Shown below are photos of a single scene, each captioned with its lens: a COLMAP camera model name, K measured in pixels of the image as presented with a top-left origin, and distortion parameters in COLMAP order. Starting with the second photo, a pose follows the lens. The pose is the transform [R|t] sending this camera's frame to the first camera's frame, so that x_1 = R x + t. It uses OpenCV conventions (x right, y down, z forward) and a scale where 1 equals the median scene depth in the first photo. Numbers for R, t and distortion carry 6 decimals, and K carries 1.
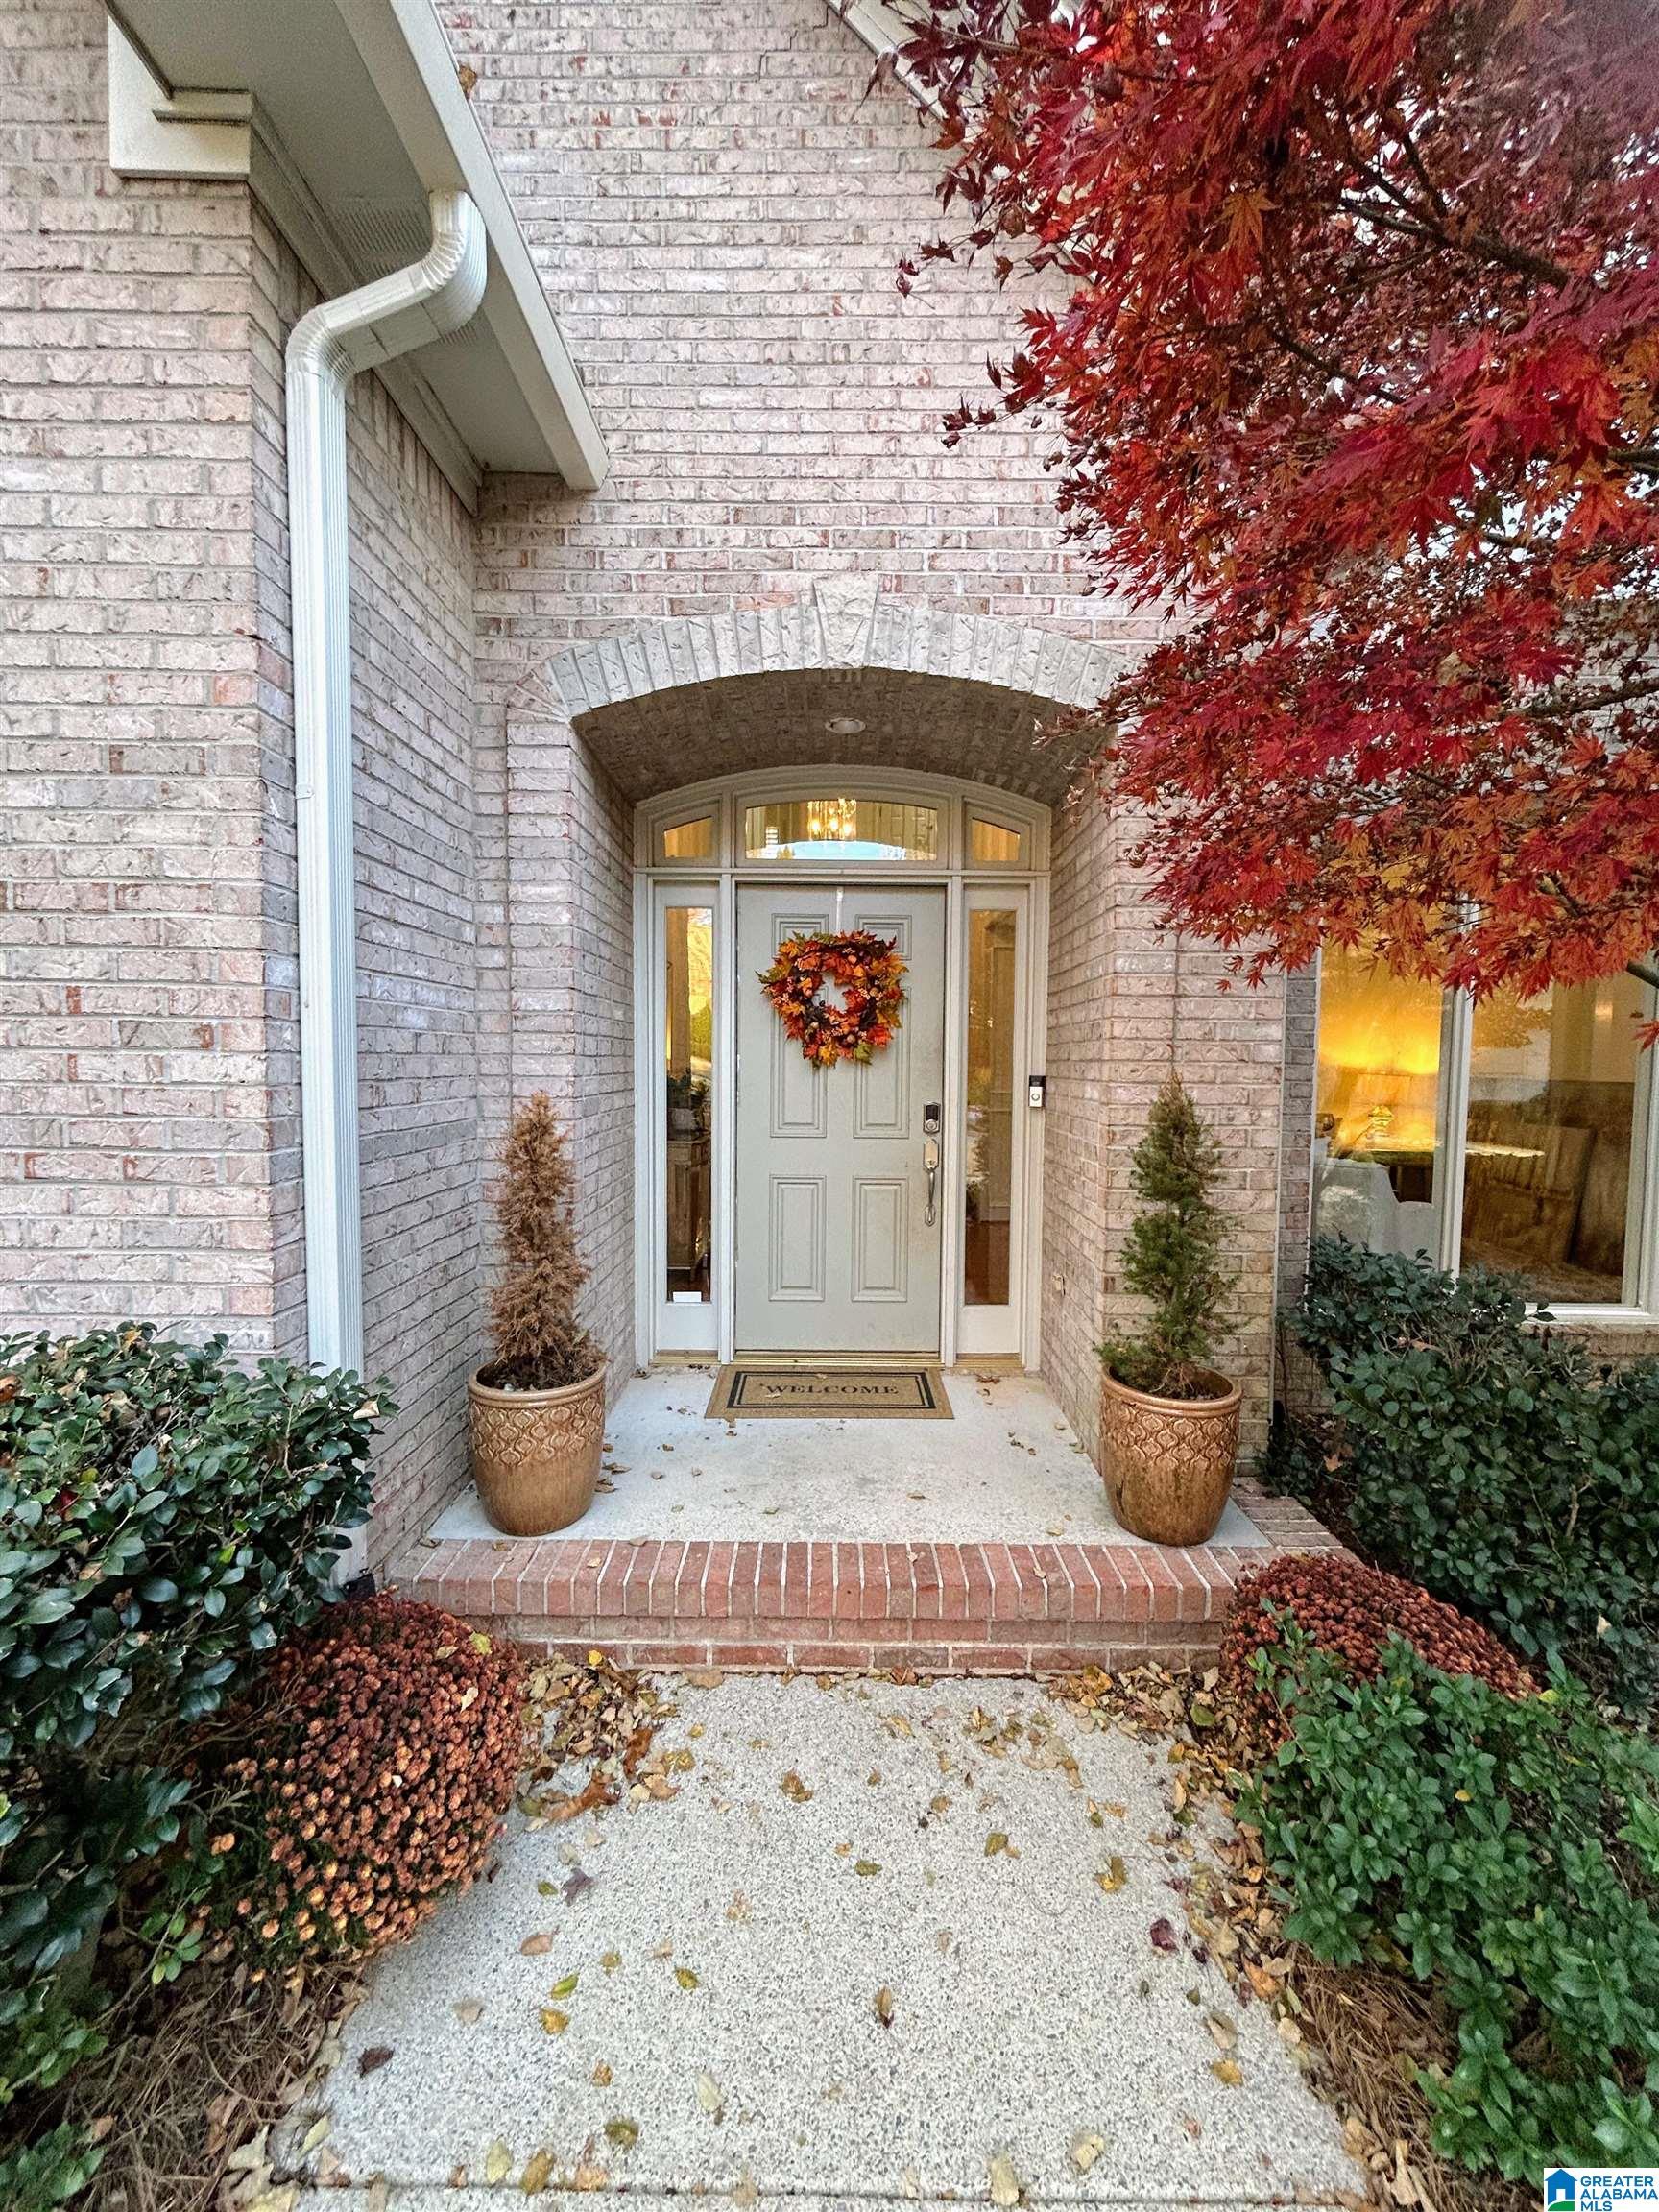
lens RADIAL K [[891.9, 0, 829.5], [0, 891.9, 1106.0], [0, 0, 1]] dist [-0.000269, -0.000012]
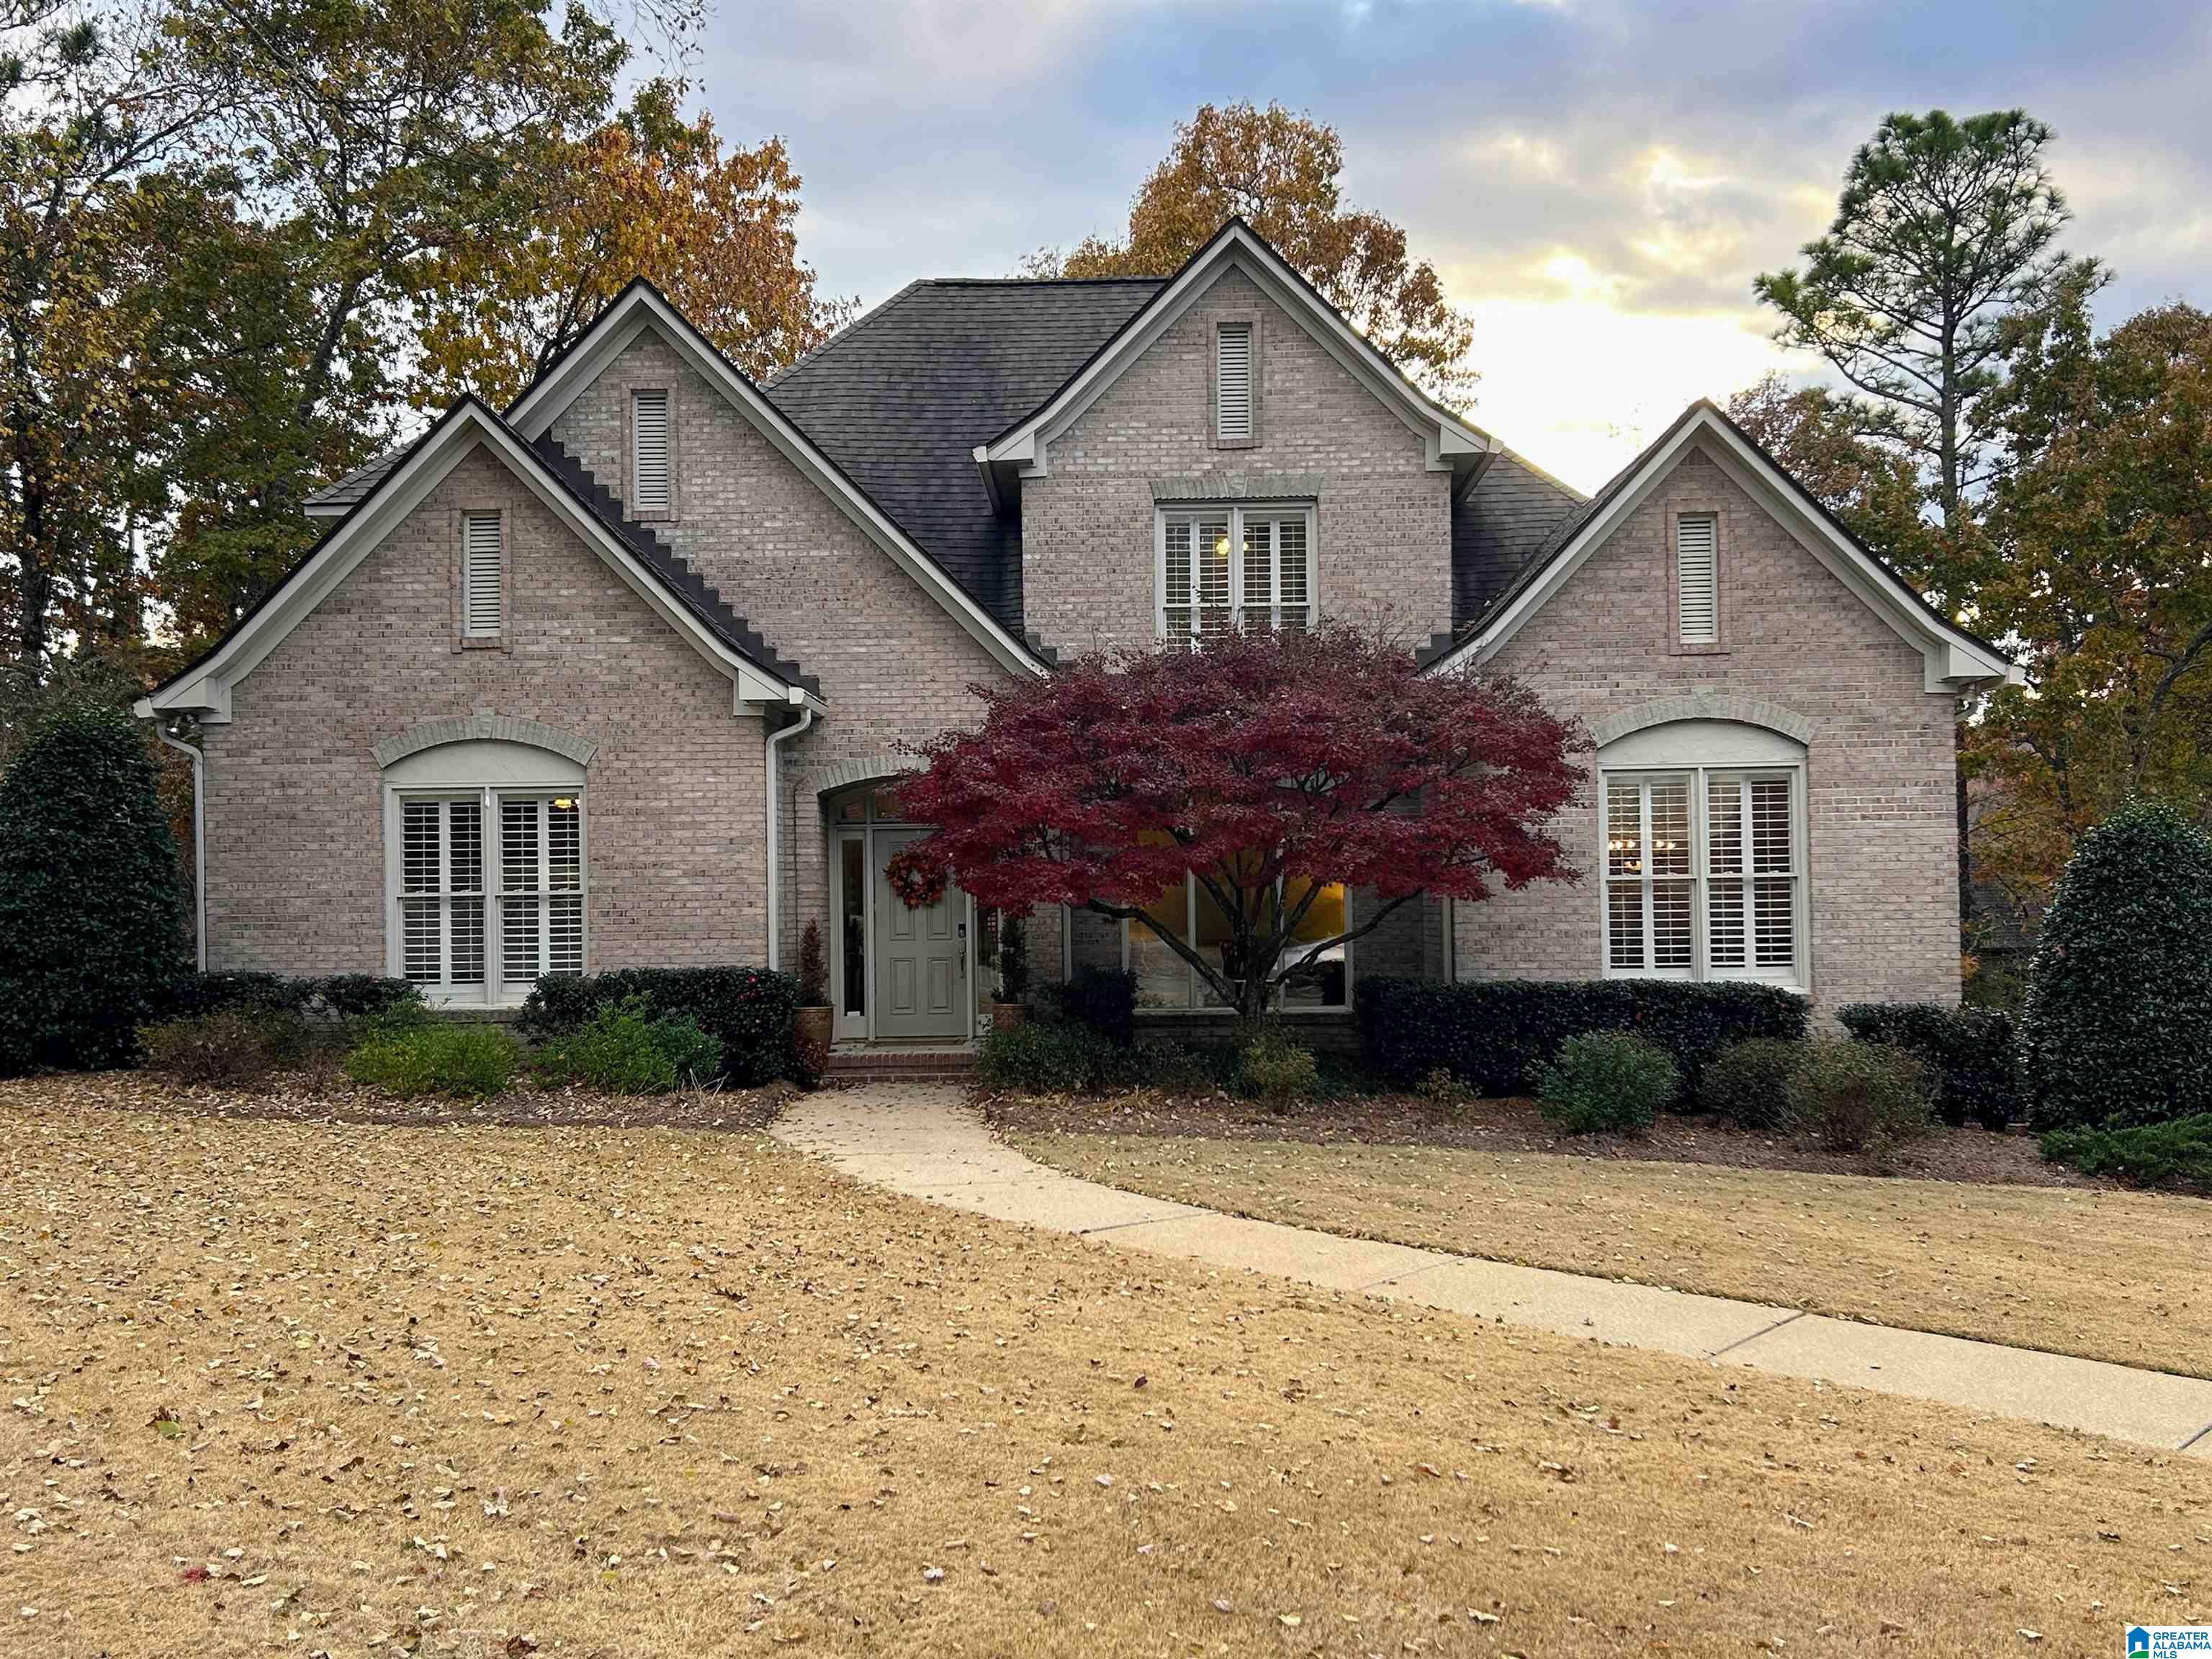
lens RADIAL K [[1676.5, 0, 1106.0], [0, 1676.5, 829.5], [0, 0, 1]] dist [0.009168, -0.000214]
pose [[0.999024, -0.025841, 0.035833, 0.468314], [0.029211, 0.994858, -0.096980, 0.255336], [-0.033143, 0.097932, 0.994641, -4.558315]]
